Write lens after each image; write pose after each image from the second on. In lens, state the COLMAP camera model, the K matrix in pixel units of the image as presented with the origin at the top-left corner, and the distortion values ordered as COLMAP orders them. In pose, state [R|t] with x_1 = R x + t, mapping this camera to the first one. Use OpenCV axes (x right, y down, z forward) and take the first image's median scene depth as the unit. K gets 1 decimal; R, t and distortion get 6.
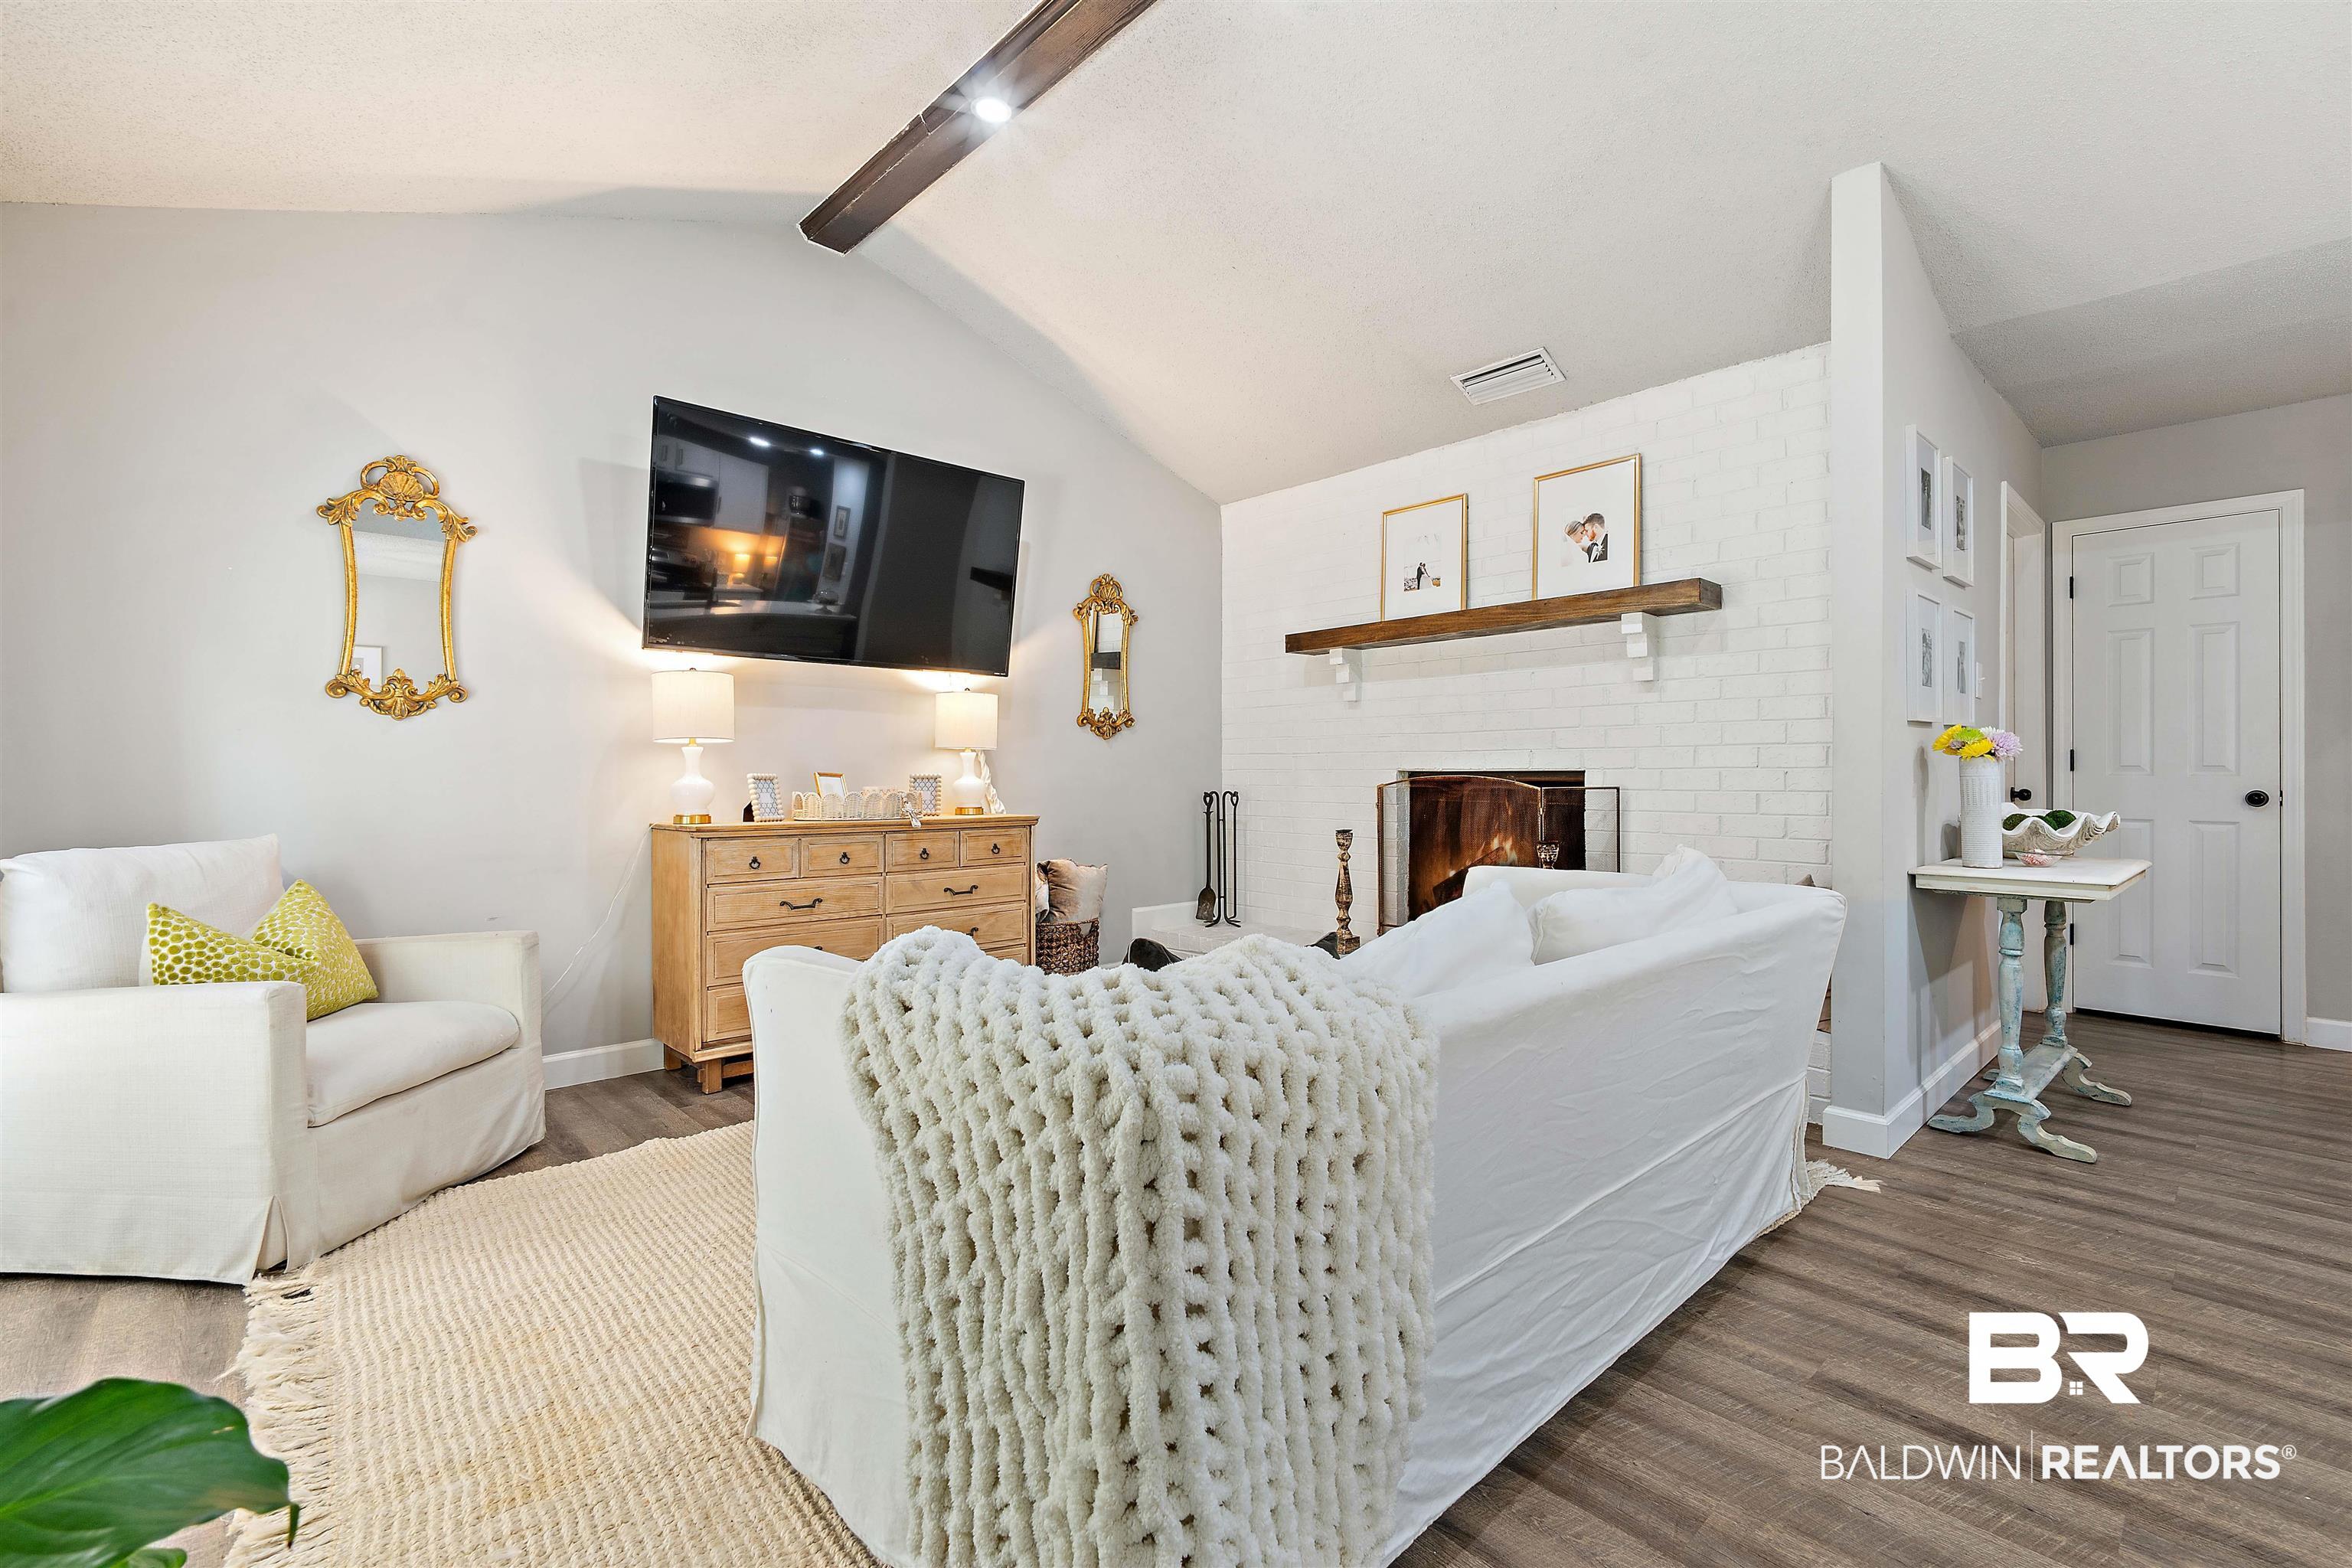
lens RADIAL K [[1023.2, 0, 1165.3], [0, 1023.2, 762.3], [0, 0, 1]] dist [-0.017575, 0.009937]
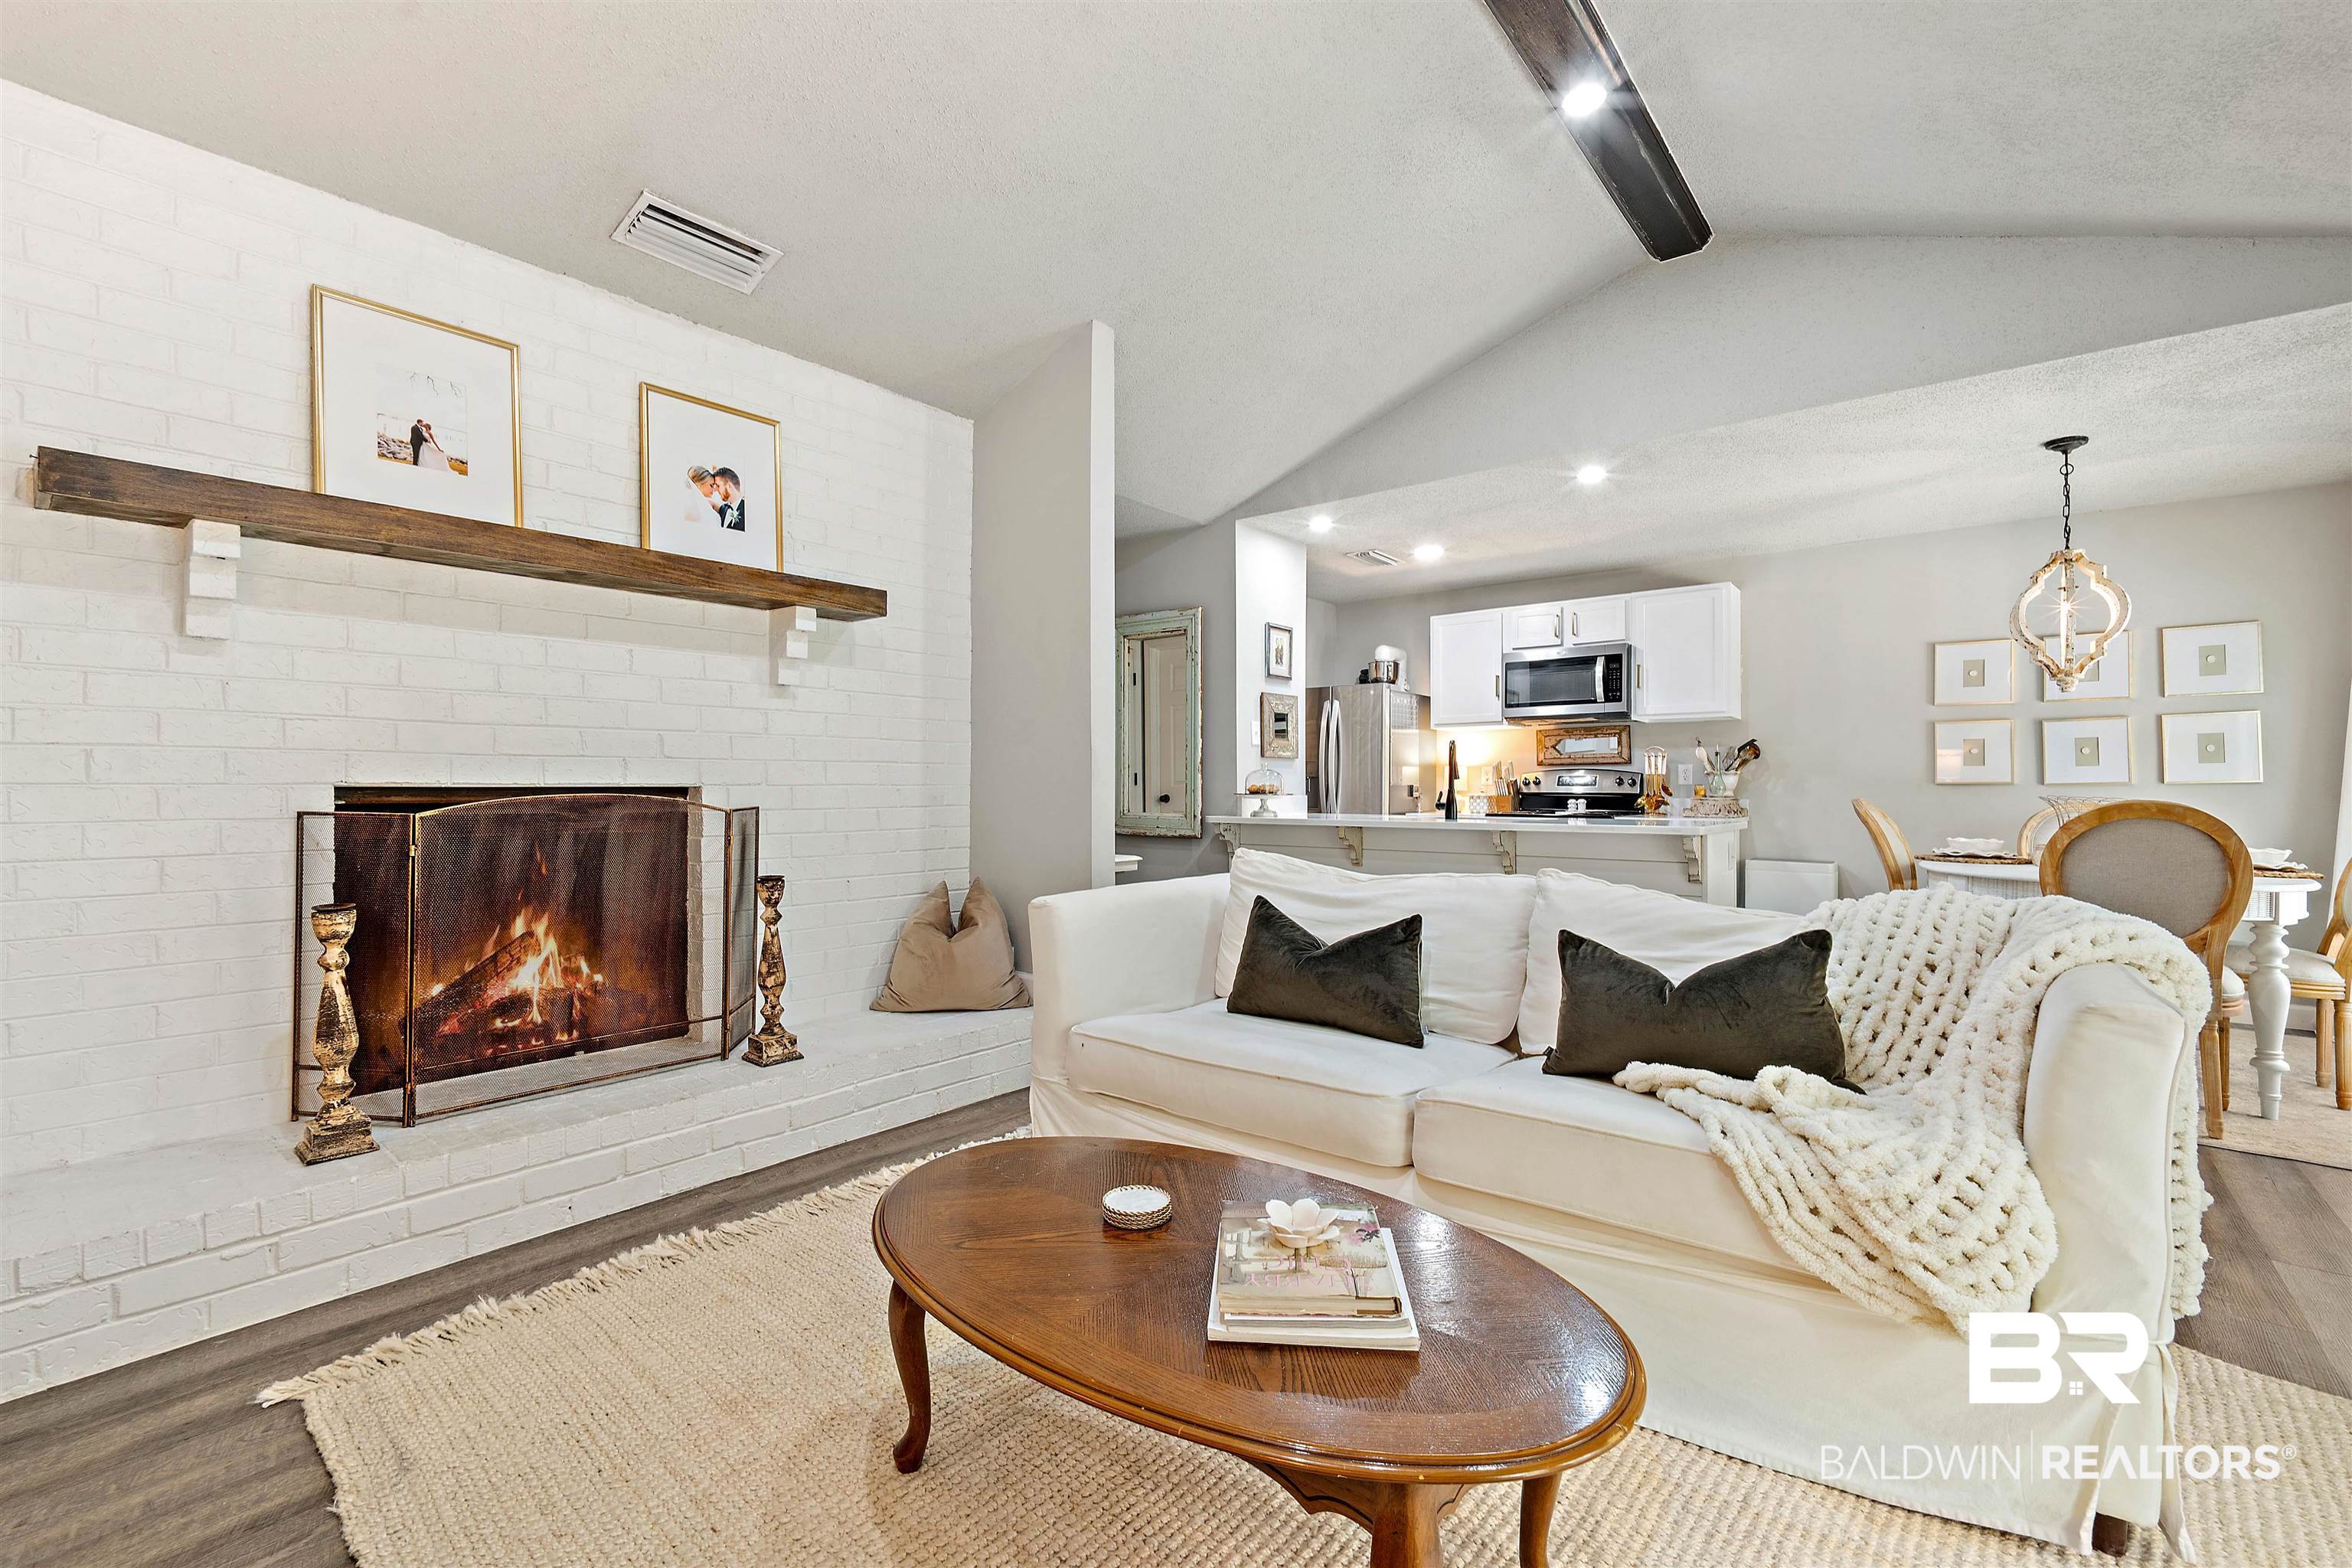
lens RADIAL K [[1033.4, 0, 1184.2], [0, 1033.4, 782.2], [0, 0, 1]] dist [0.000574, -0.000291]
pose [[-0.165268, 0.005402, 0.986234, -0.466645], [-0.011039, 0.999912, -0.007327, 0.006605], [-0.986187, -0.012098, -0.165194, 0.816943]]
